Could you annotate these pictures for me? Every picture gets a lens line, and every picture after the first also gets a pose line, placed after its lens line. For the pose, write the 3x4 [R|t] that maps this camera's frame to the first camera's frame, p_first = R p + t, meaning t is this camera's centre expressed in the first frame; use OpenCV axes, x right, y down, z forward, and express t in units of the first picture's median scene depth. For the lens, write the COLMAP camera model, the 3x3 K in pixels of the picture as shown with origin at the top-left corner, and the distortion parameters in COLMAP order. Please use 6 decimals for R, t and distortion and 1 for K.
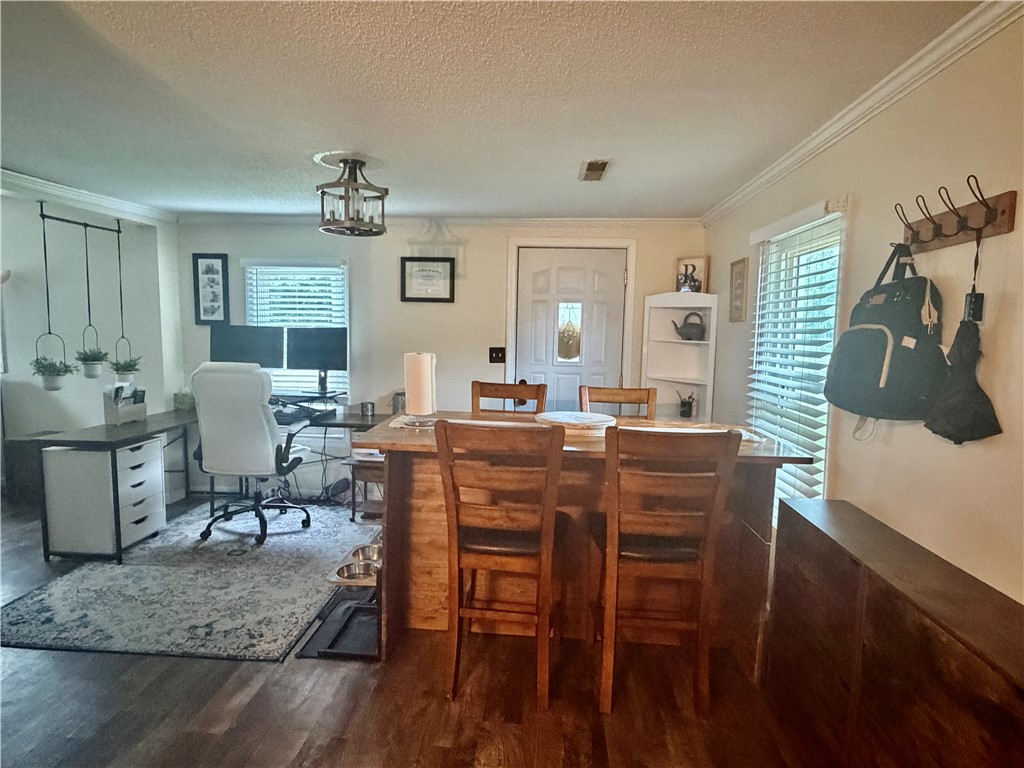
lens RADIAL K [[578.5, 0, 505.8], [0, 578.5, 386.9], [0, 0, 1]] dist [-0.002545, 0.002094]
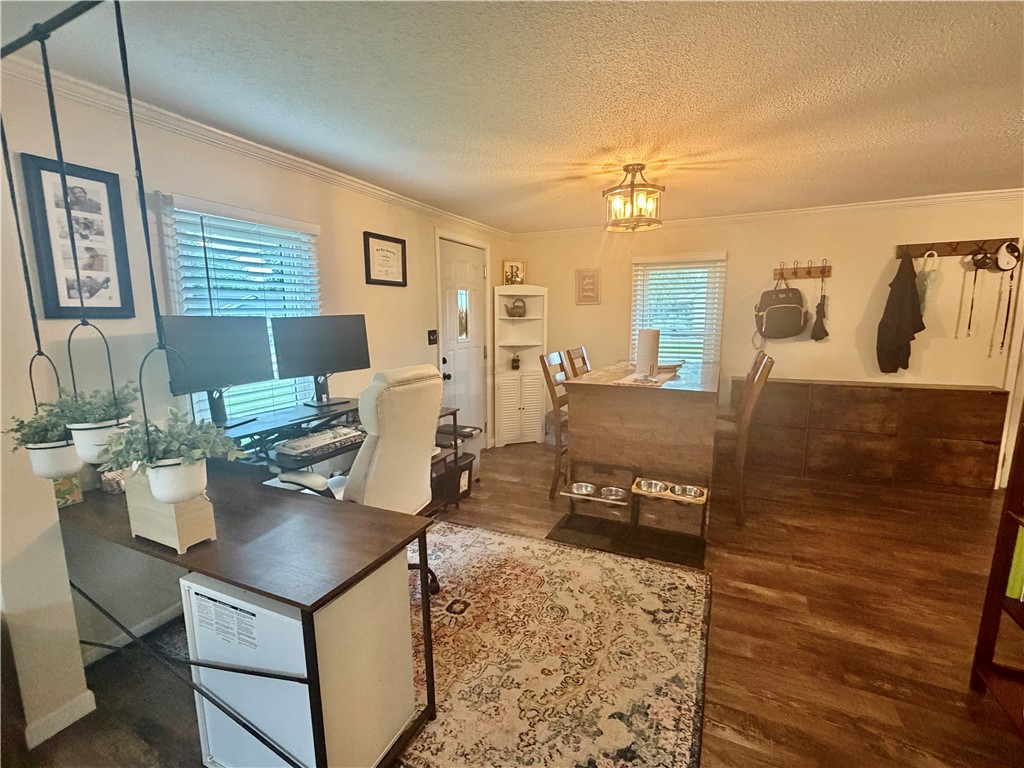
lens RADIAL K [[471.7, 0, 505.4], [0, 471.7, 387.4], [0, 0, 1]] dist [-0.000021, 0.000953]
pose [[0.356889, -0.166526, 0.919184, -0.795730], [0.110370, 0.984607, 0.135525, -0.068034], [-0.927604, 0.053083, 0.369775, 0.562114]]
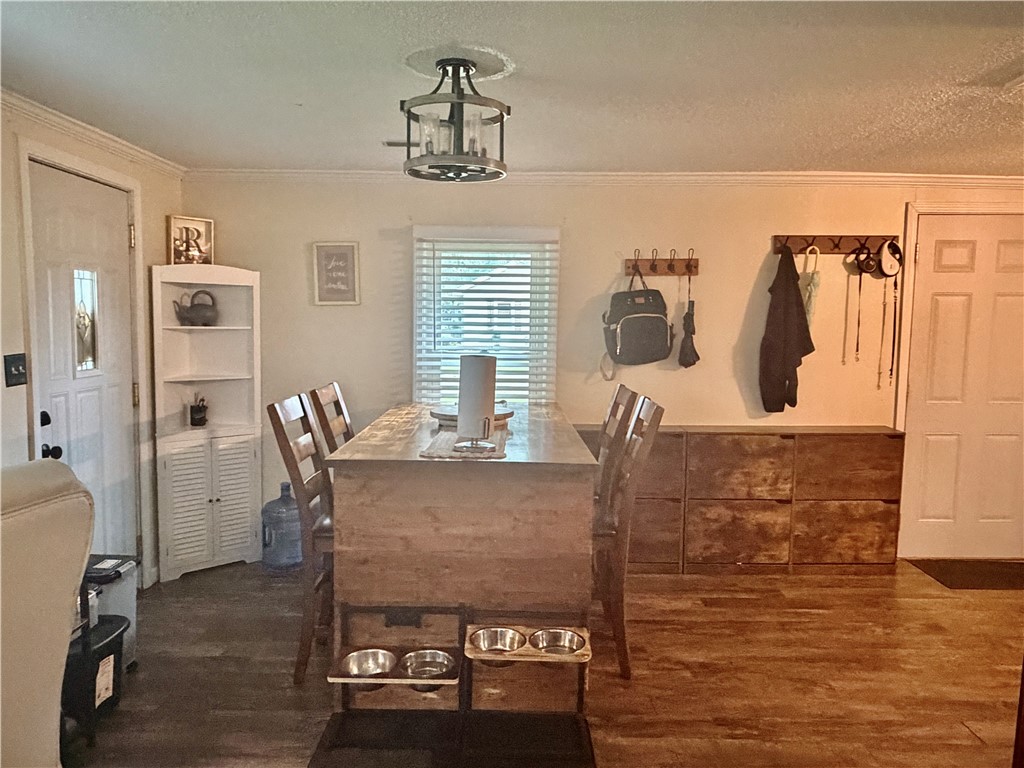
lens RADIAL K [[765.8, 0, 502.1], [0, 765.8, 389.9], [0, 0, 1]] dist [-0.000356, 0.001209]
pose [[-0.072818, -0.117483, 0.990402, -0.702134], [0.089992, 0.988213, 0.123840, -0.082992], [-0.993277, 0.098146, -0.061387, 0.637257]]
